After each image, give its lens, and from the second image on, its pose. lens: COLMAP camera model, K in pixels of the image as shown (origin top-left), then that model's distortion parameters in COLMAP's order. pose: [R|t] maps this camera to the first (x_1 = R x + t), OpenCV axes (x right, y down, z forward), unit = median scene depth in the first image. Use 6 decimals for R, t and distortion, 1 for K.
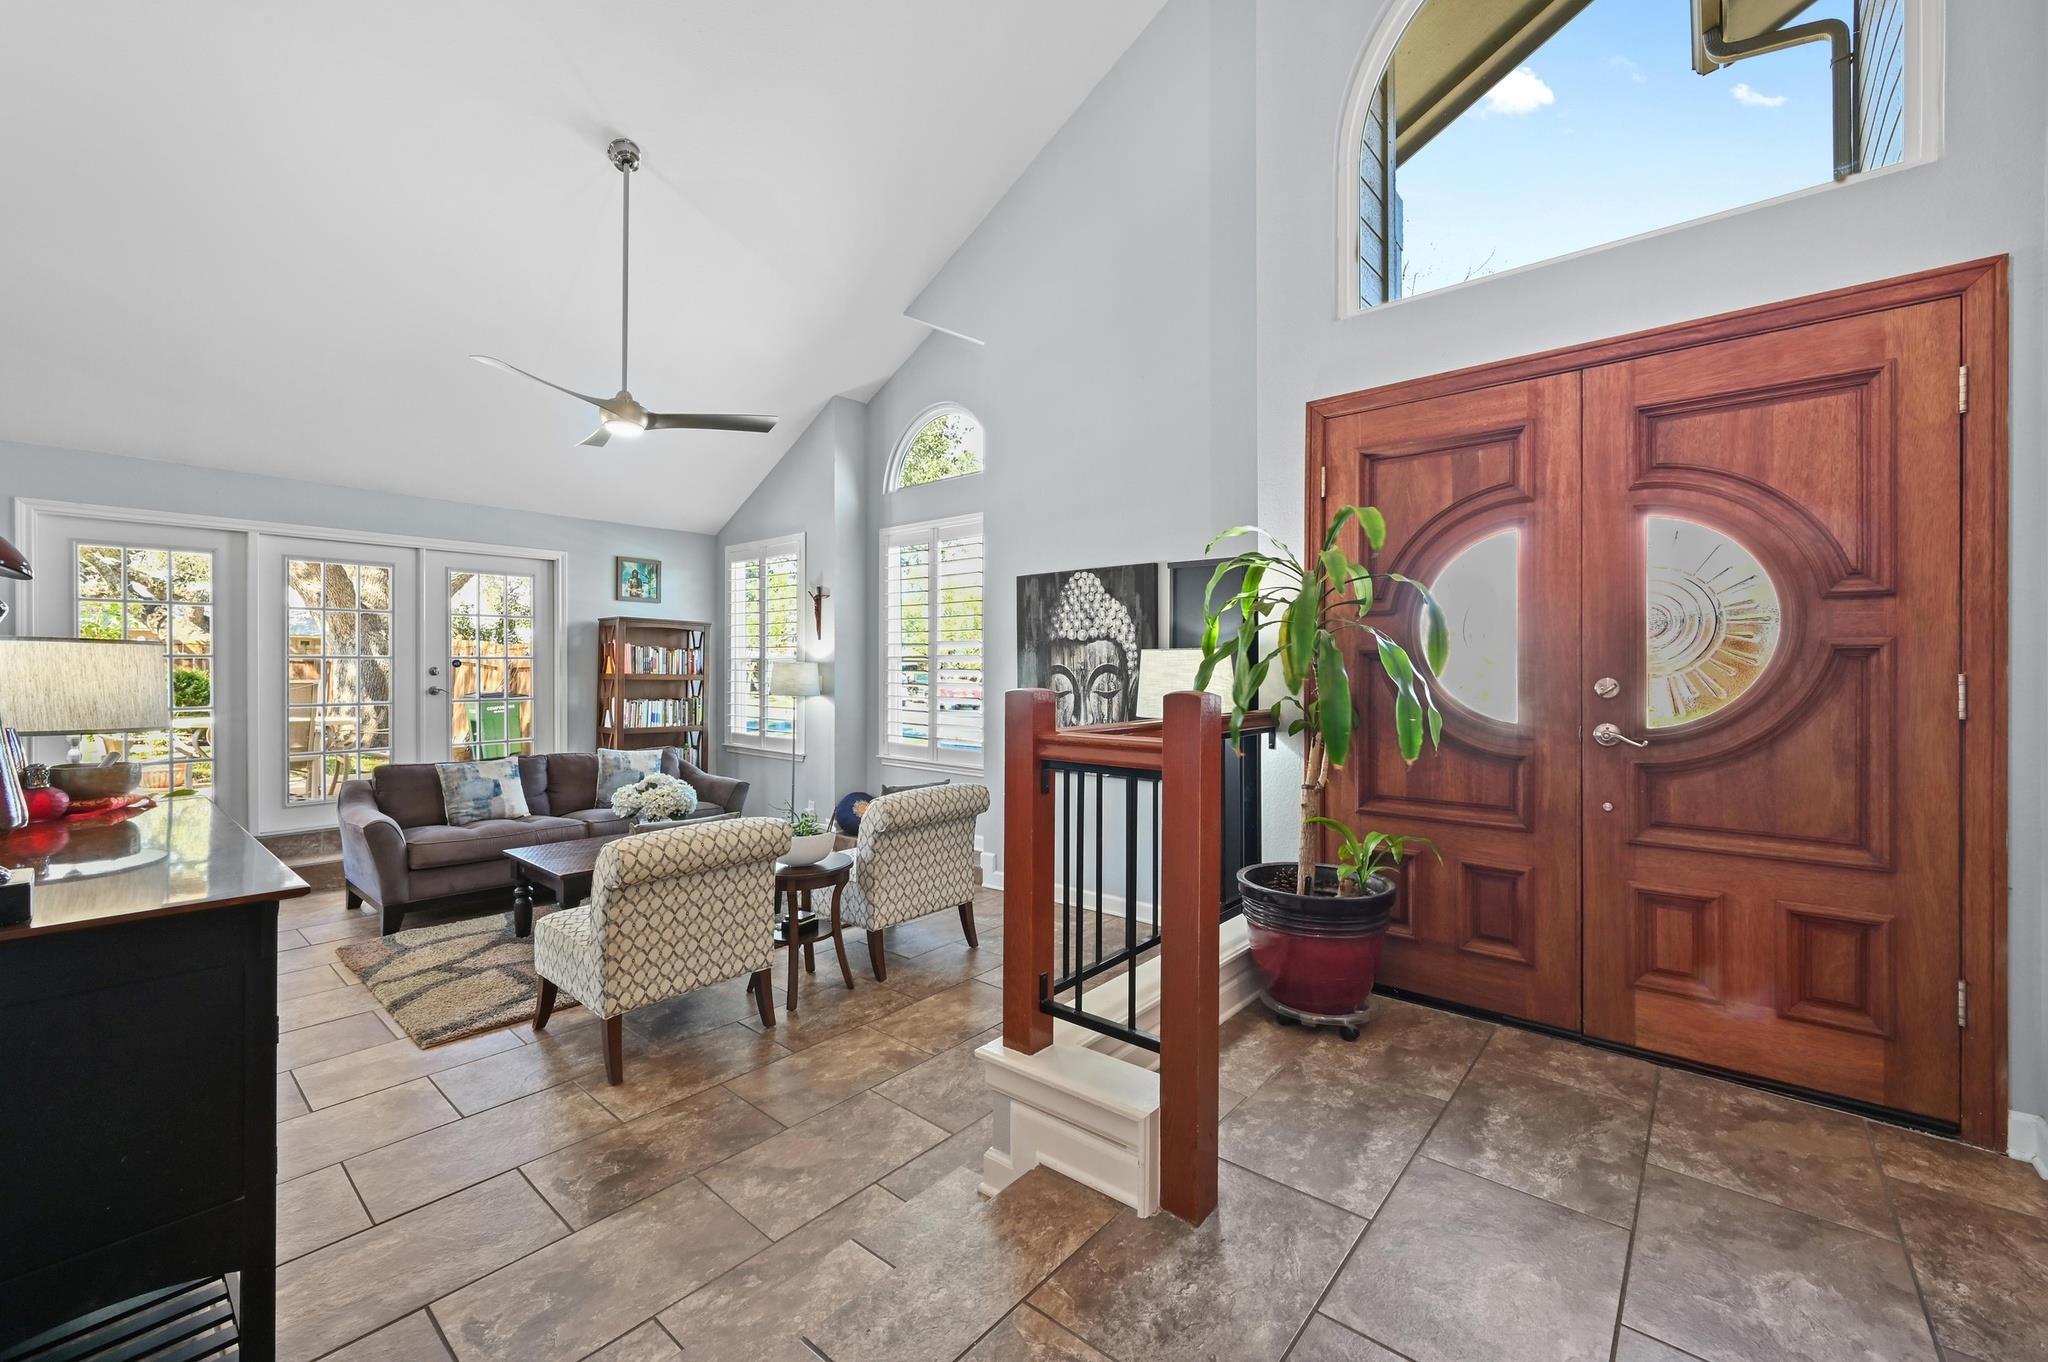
lens RADIAL K [[813.6, 0, 1033.3], [0, 813.6, 673.8], [0, 0, 1]] dist [0.001507, 0.000435]
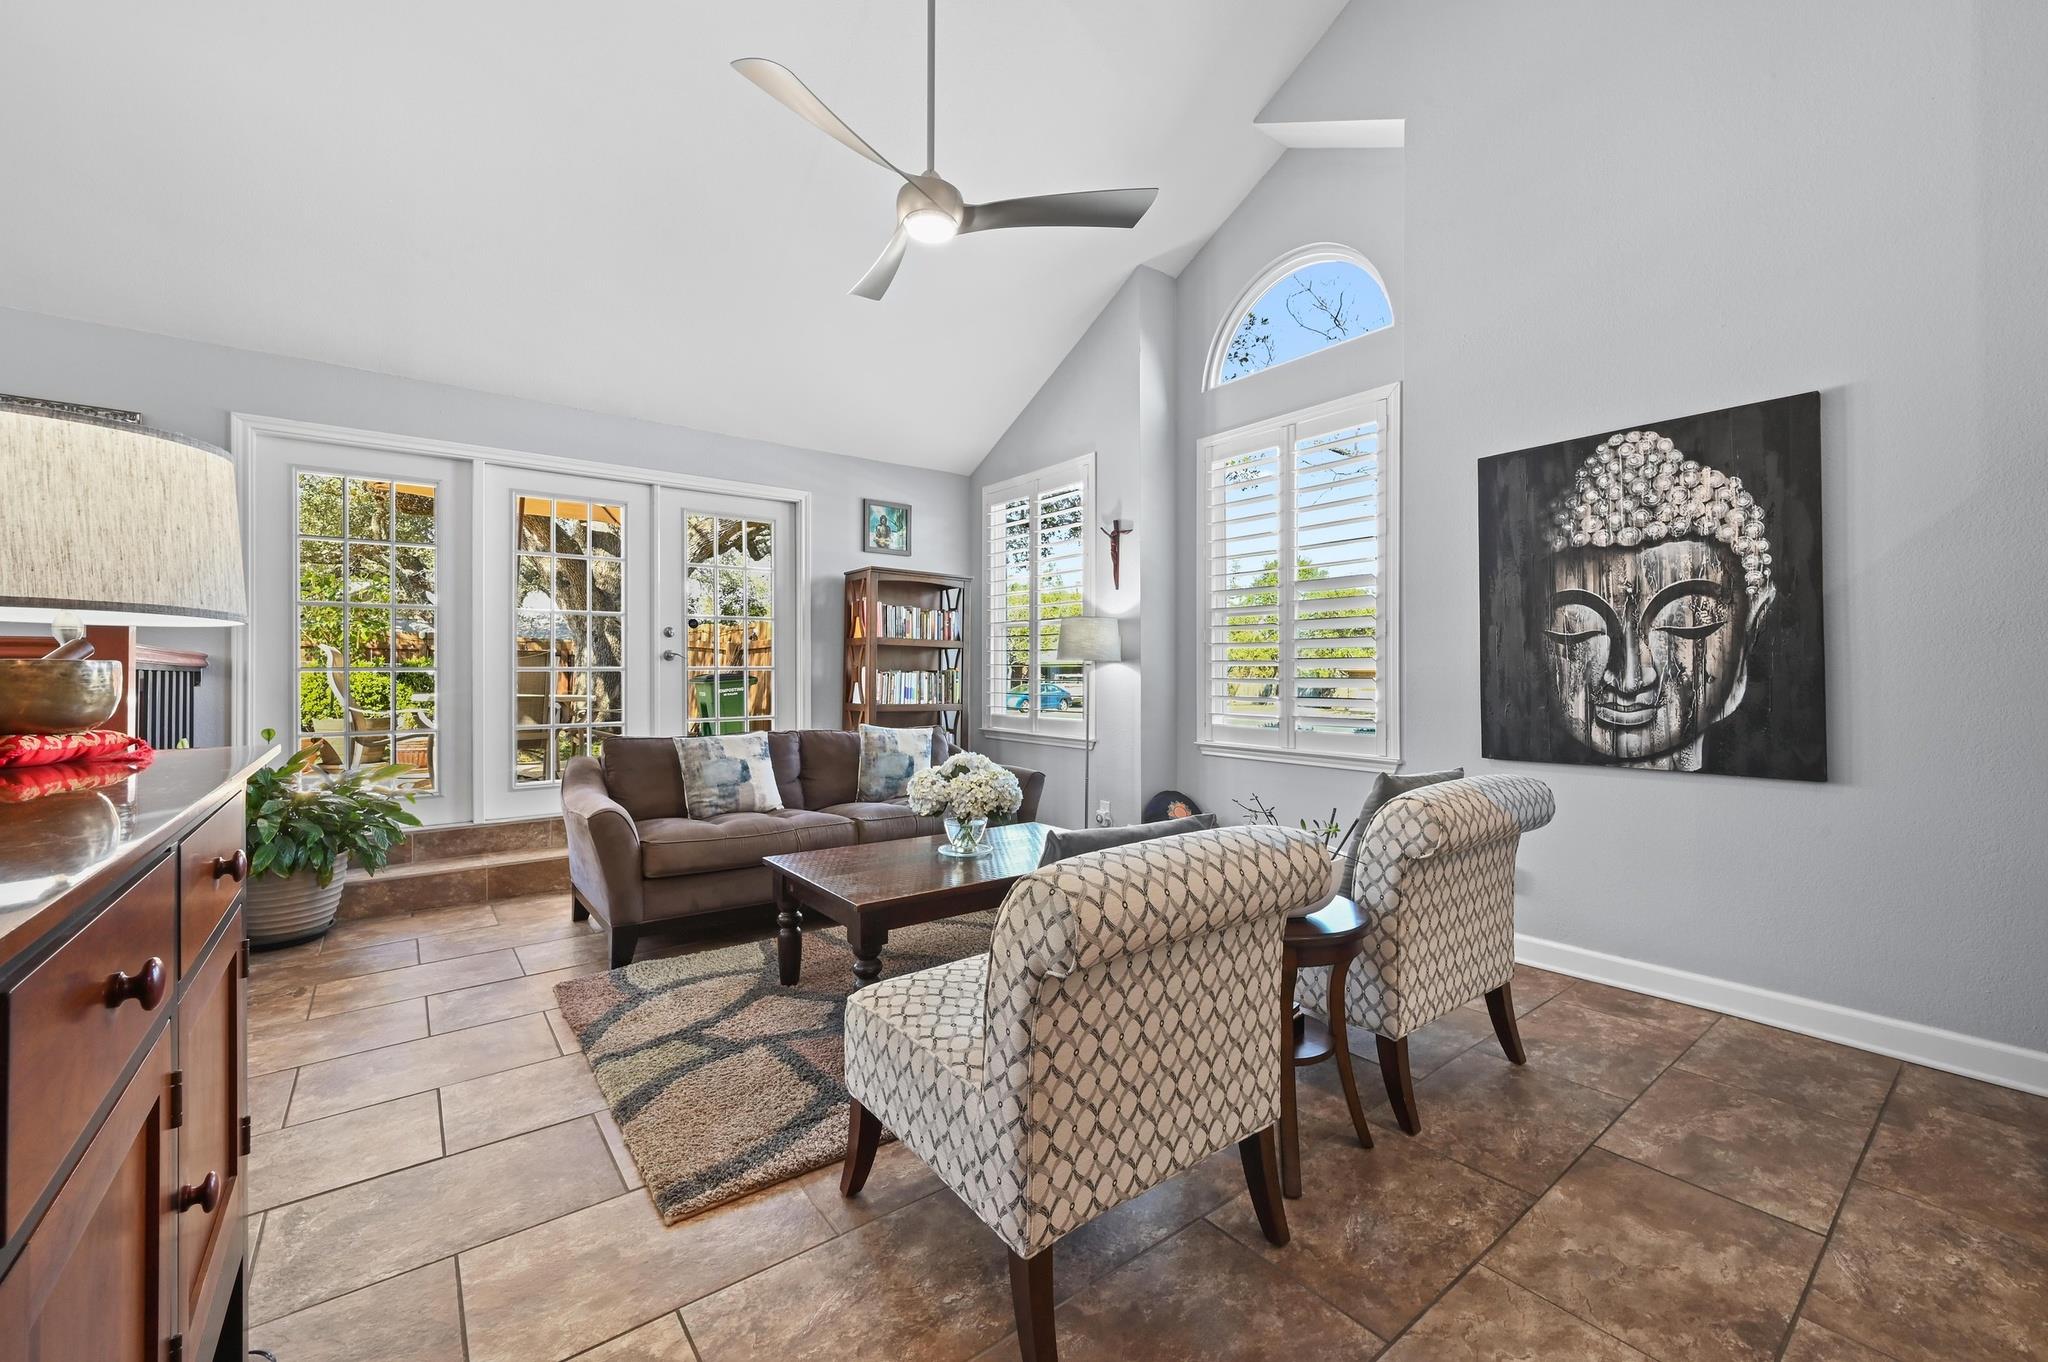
lens RADIAL K [[813.6, 0, 1038.1], [0, 813.6, 675.3], [0, 0, 1]] dist [0.001507, 0.000435]
pose [[0.980118, -0.002349, -0.198404, -0.382930], [0.001271, 0.999984, -0.005559, 0.088763], [0.198413, 0.005197, 0.980105, 0.494251]]
